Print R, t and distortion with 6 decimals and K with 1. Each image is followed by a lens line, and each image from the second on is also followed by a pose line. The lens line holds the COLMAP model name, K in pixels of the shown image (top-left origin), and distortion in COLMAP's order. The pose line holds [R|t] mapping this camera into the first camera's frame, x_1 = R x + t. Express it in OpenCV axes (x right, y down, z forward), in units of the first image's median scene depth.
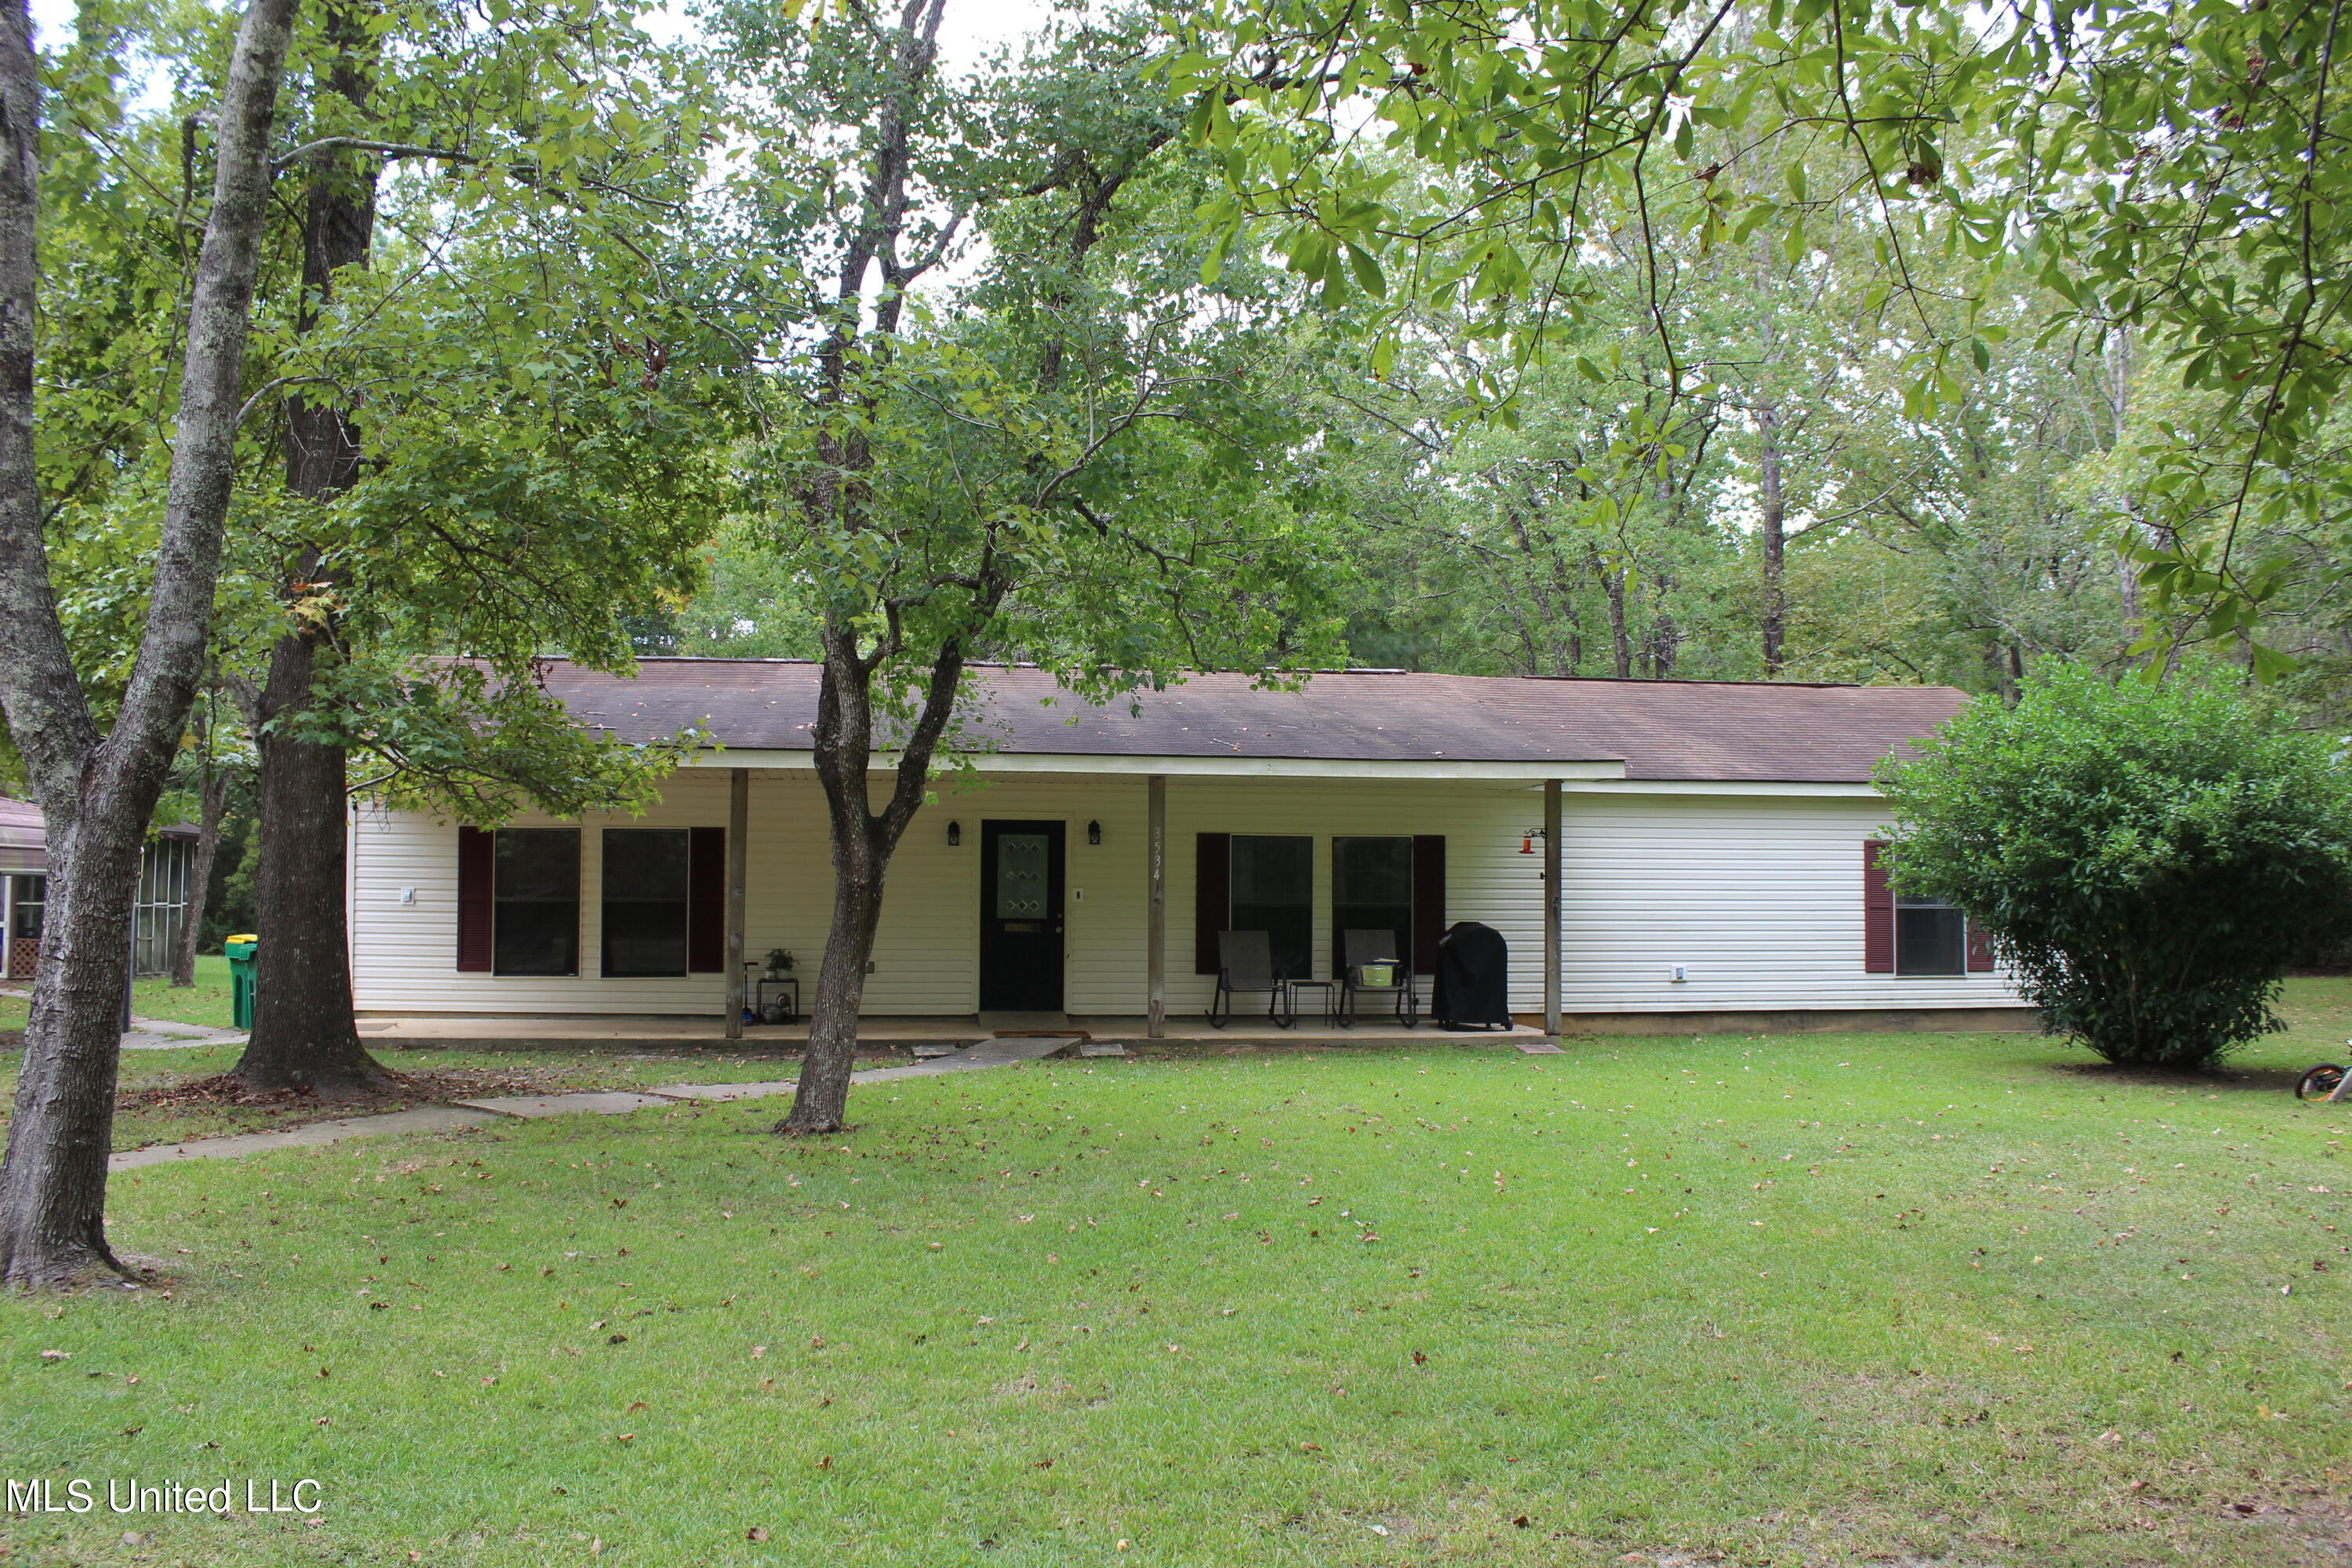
lens RADIAL K [[1927.4, 0, 1161.1], [0, 1927.4, 796.5], [0, 0, 1]] dist [-0.170221, 0.141765]
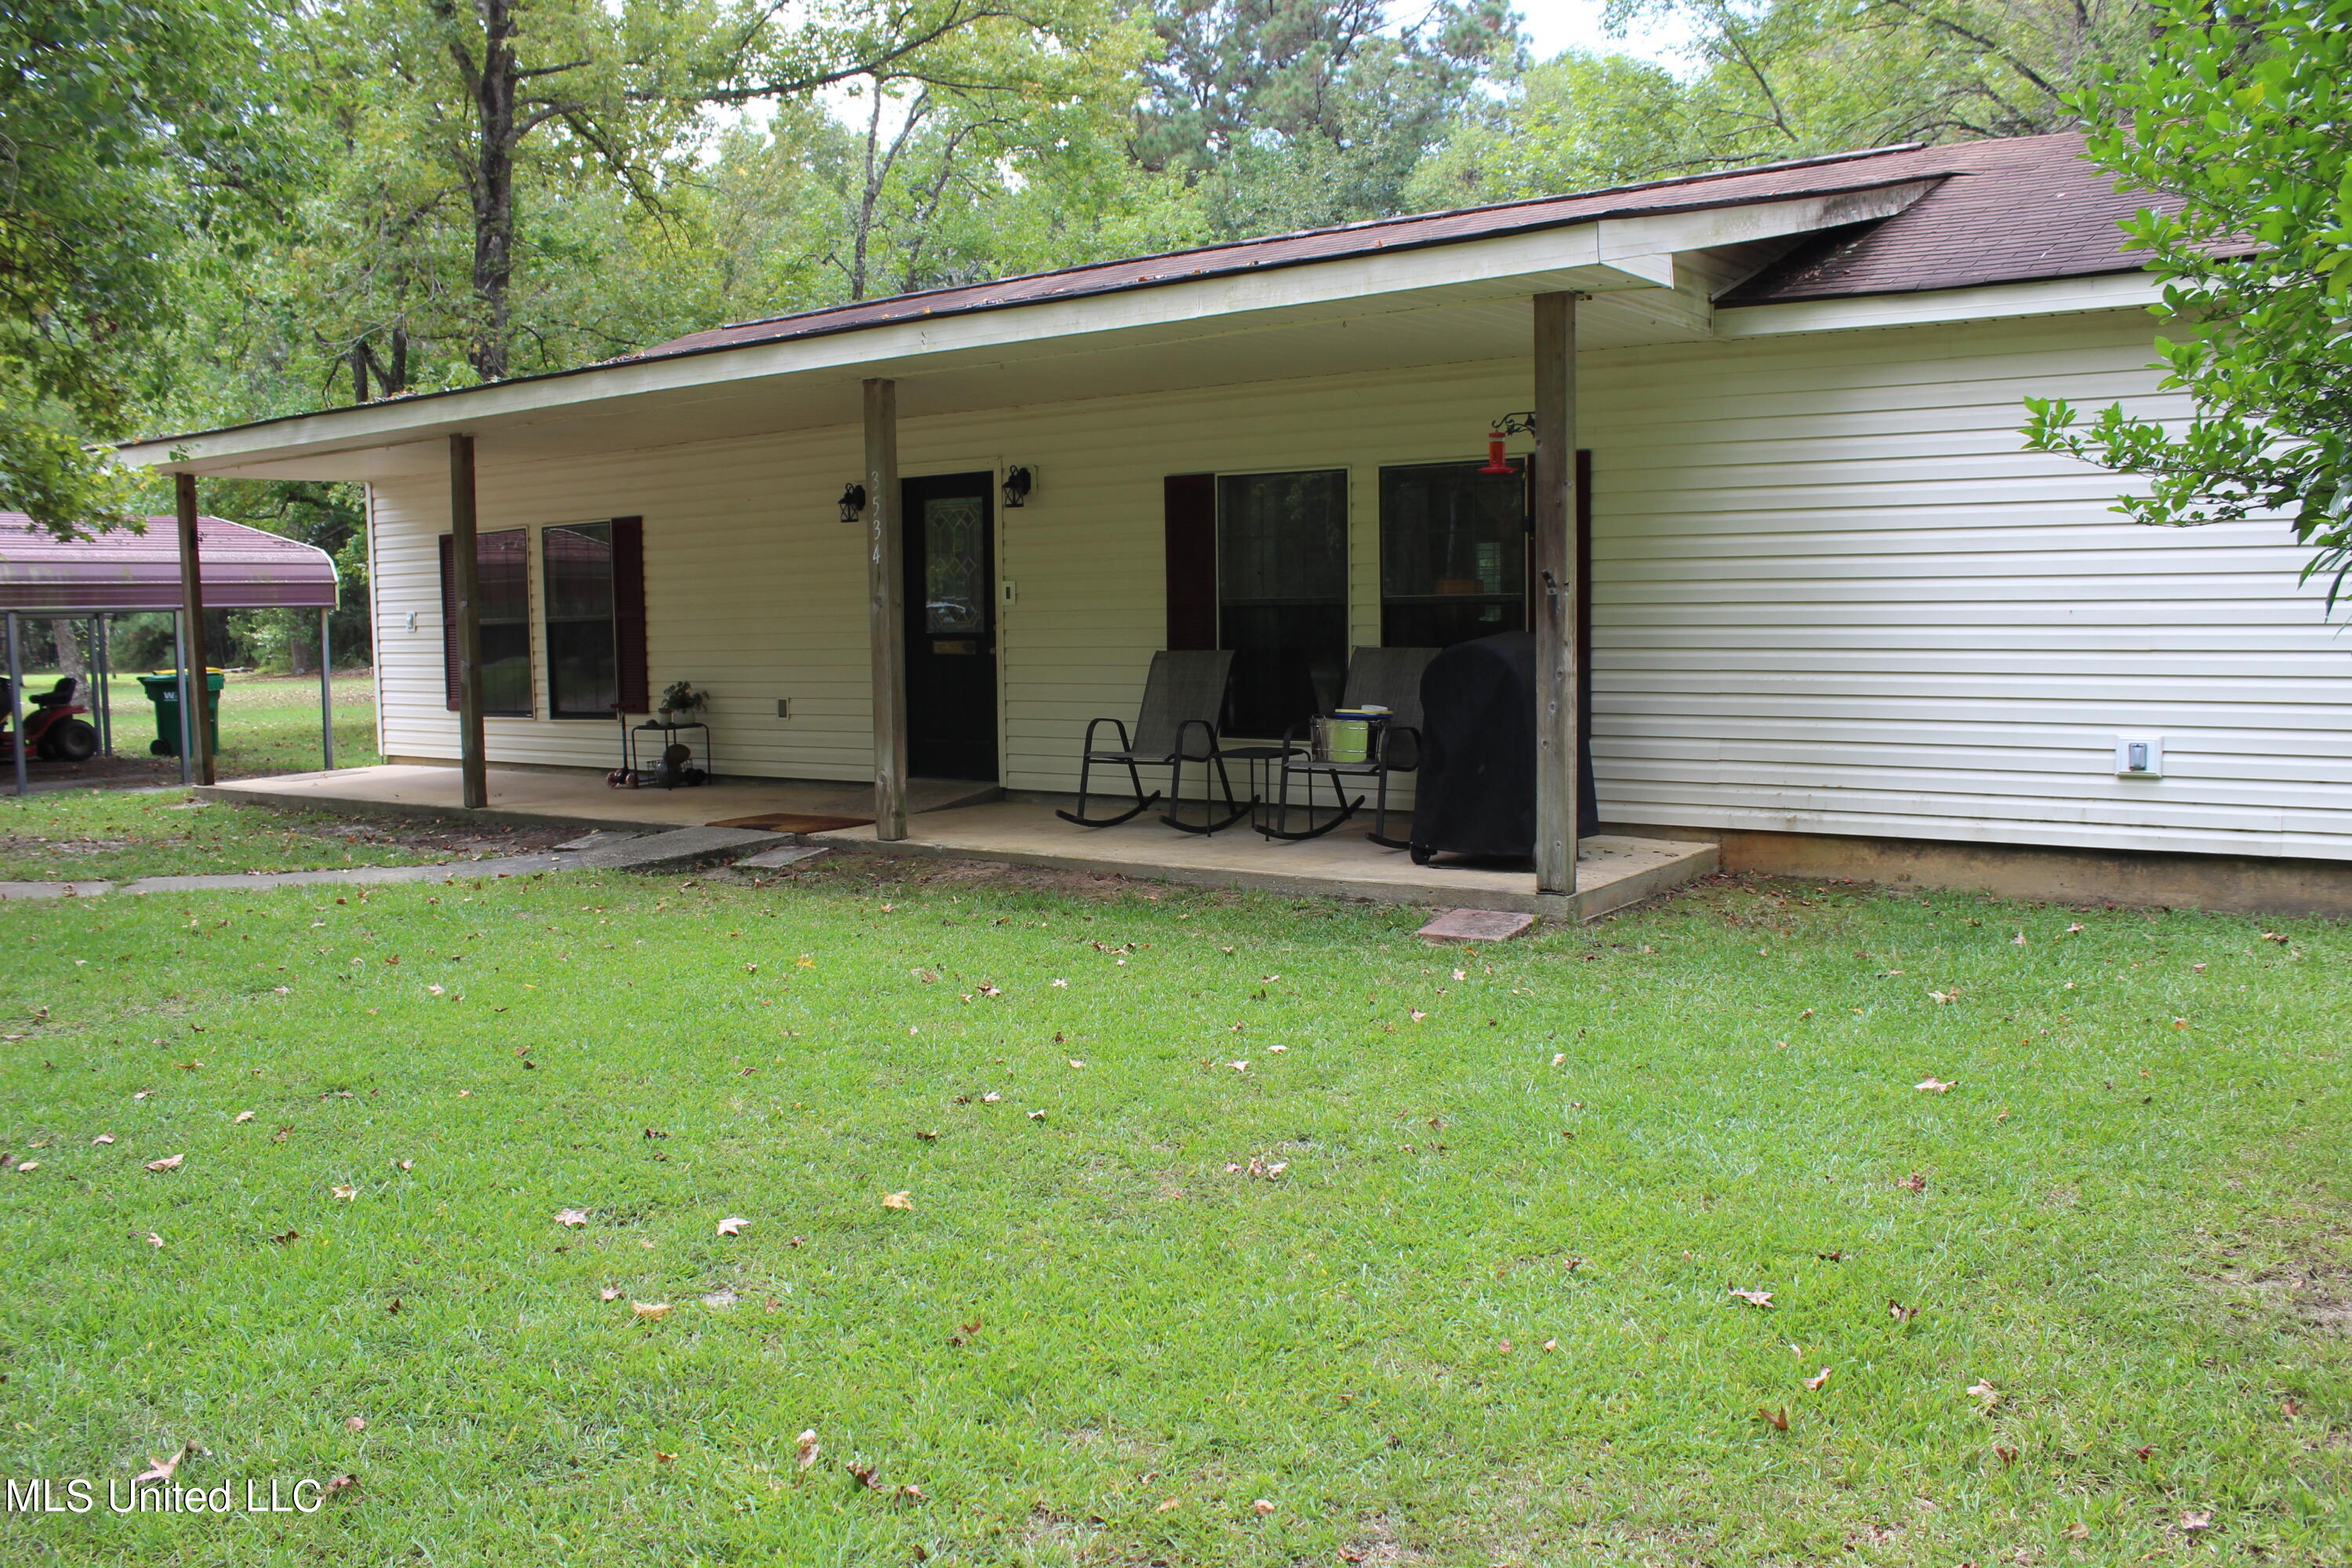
lens RADIAL K [[1927.4, 0, 1161.1], [0, 1927.4, 796.5], [0, 0, 1]] dist [-0.170221, 0.141765]
pose [[0.722264, 0.052608, -0.689613, 0.415122], [0.079696, 0.984130, 0.158545, 0.022593], [0.687010, -0.169471, 0.706609, 0.603183]]
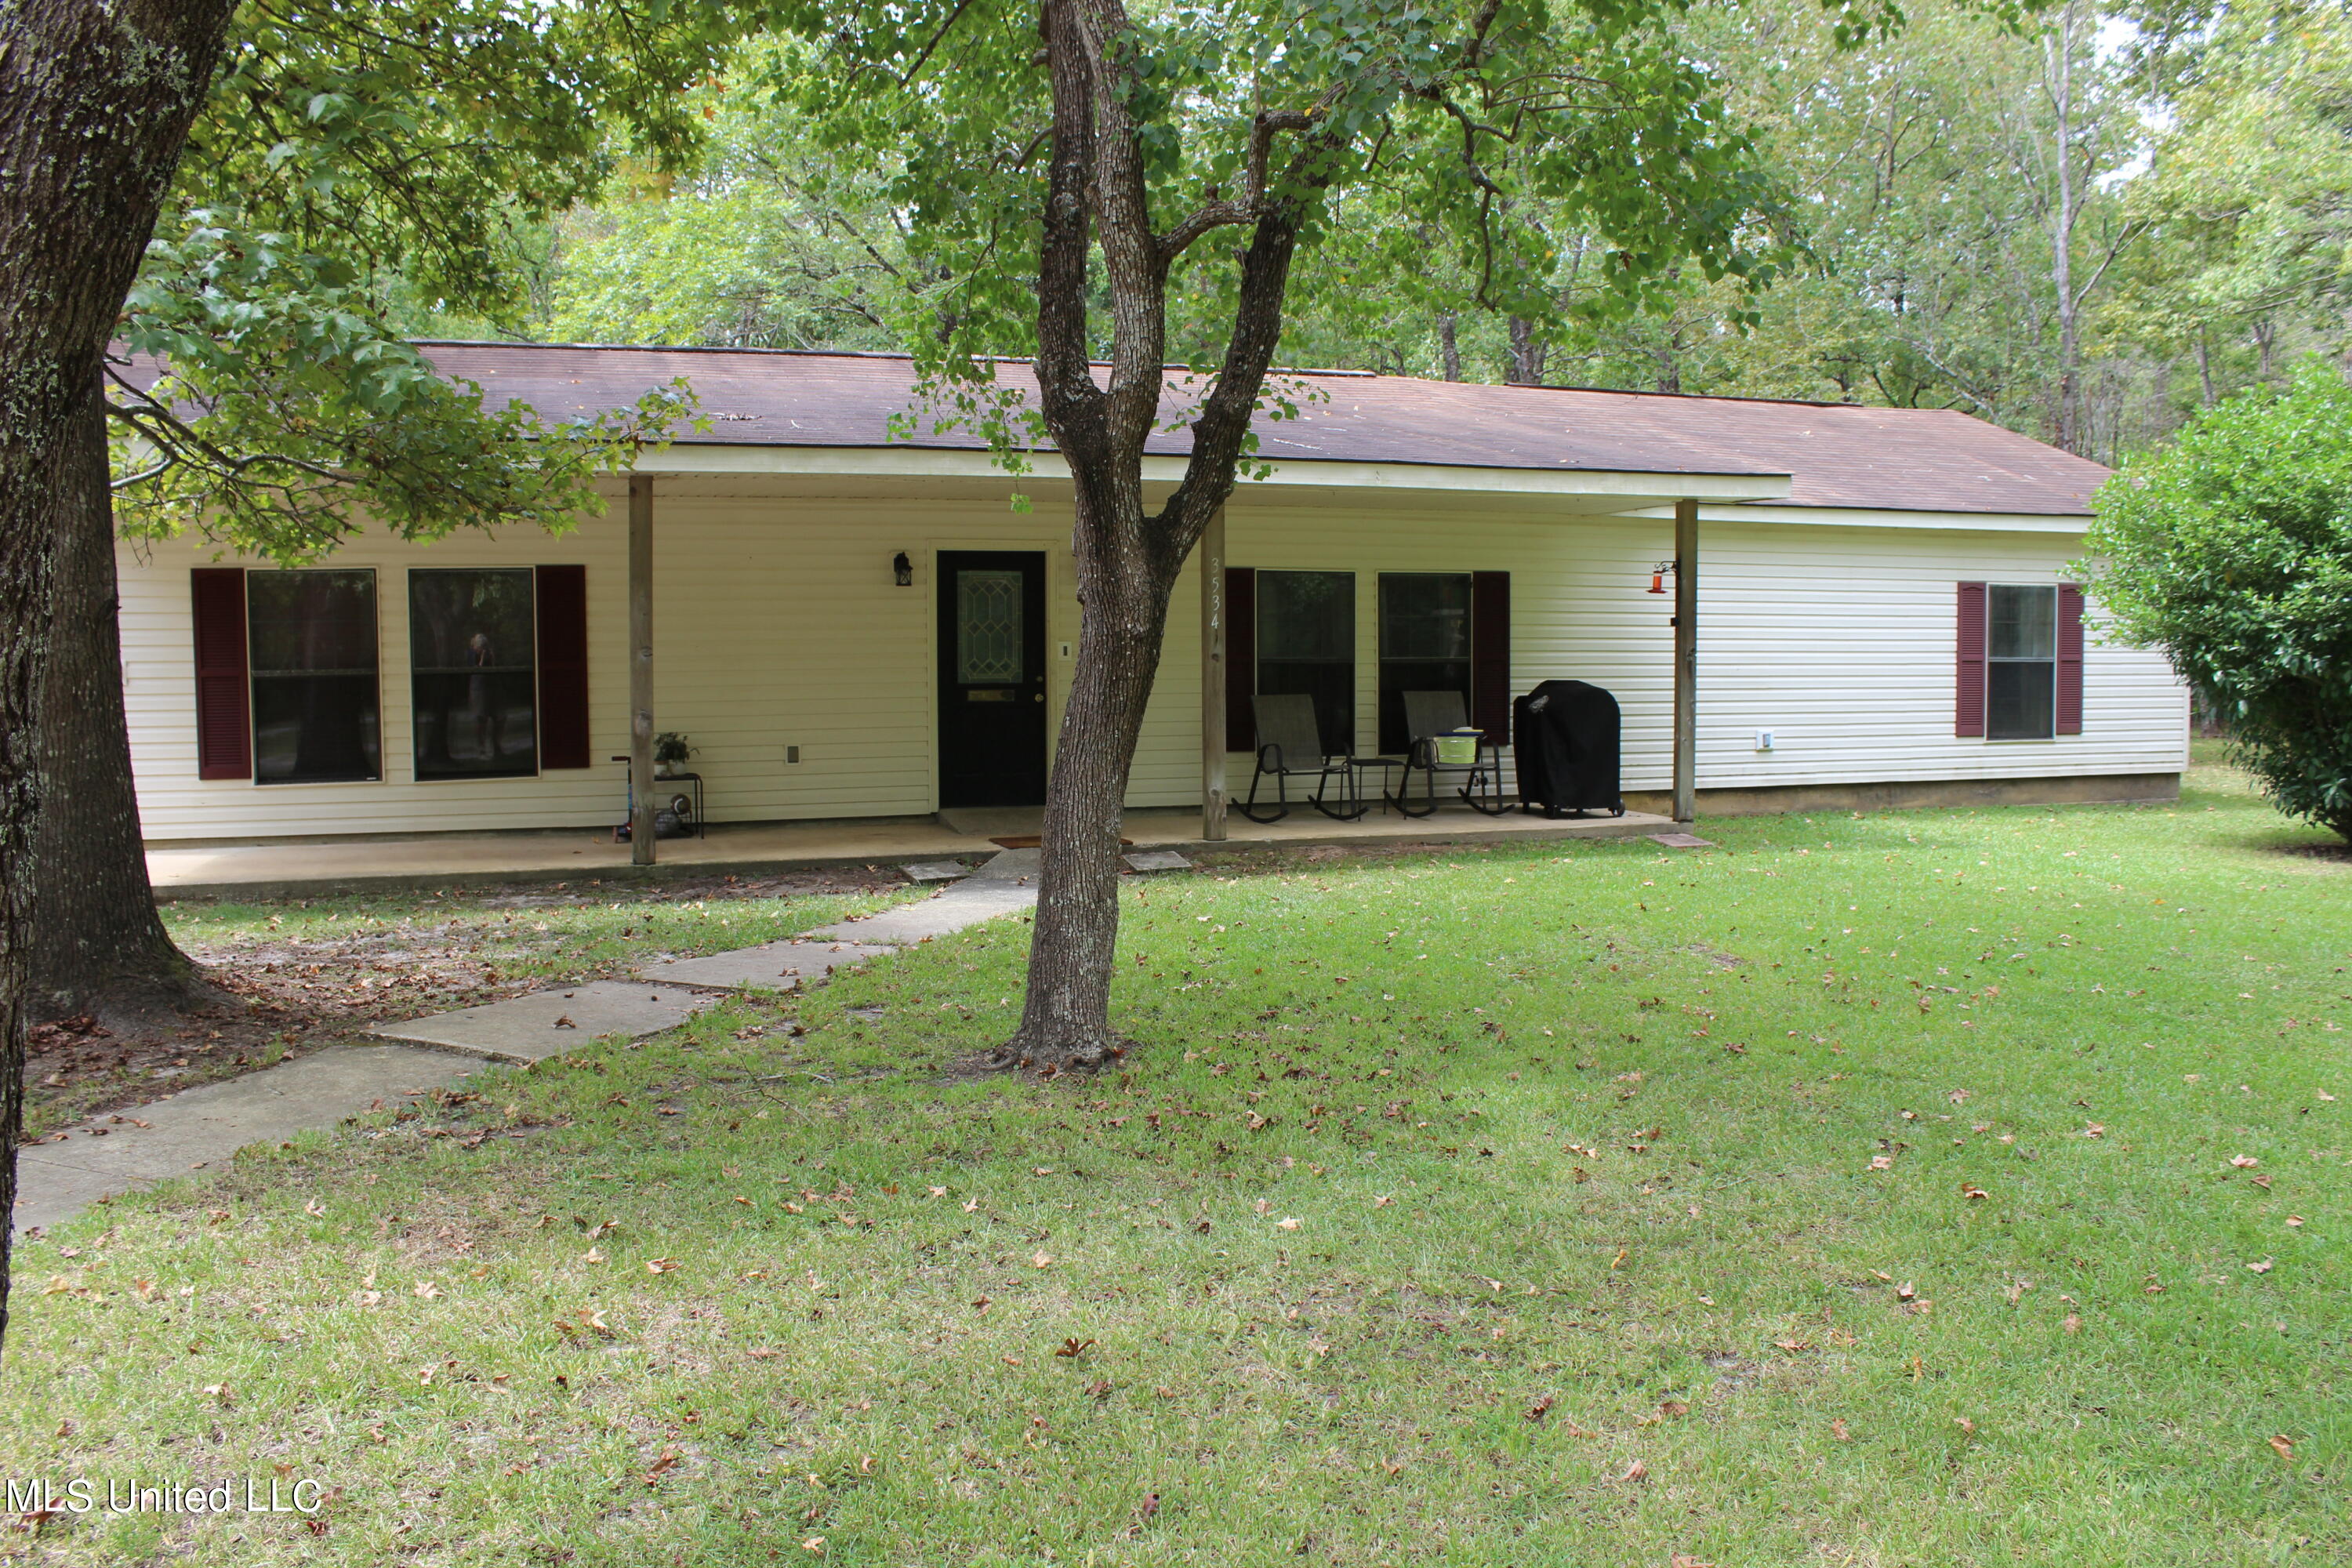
lens RADIAL K [[1927.4, 0, 1161.1], [0, 1927.4, 796.5], [0, 0, 1]] dist [-0.170221, 0.141765]
pose [[0.978328, -0.026975, 0.205294, -0.163880], [0.000634, 0.991863, 0.127306, 0.012324], [-0.207058, -0.124417, 0.970385, 0.260887]]
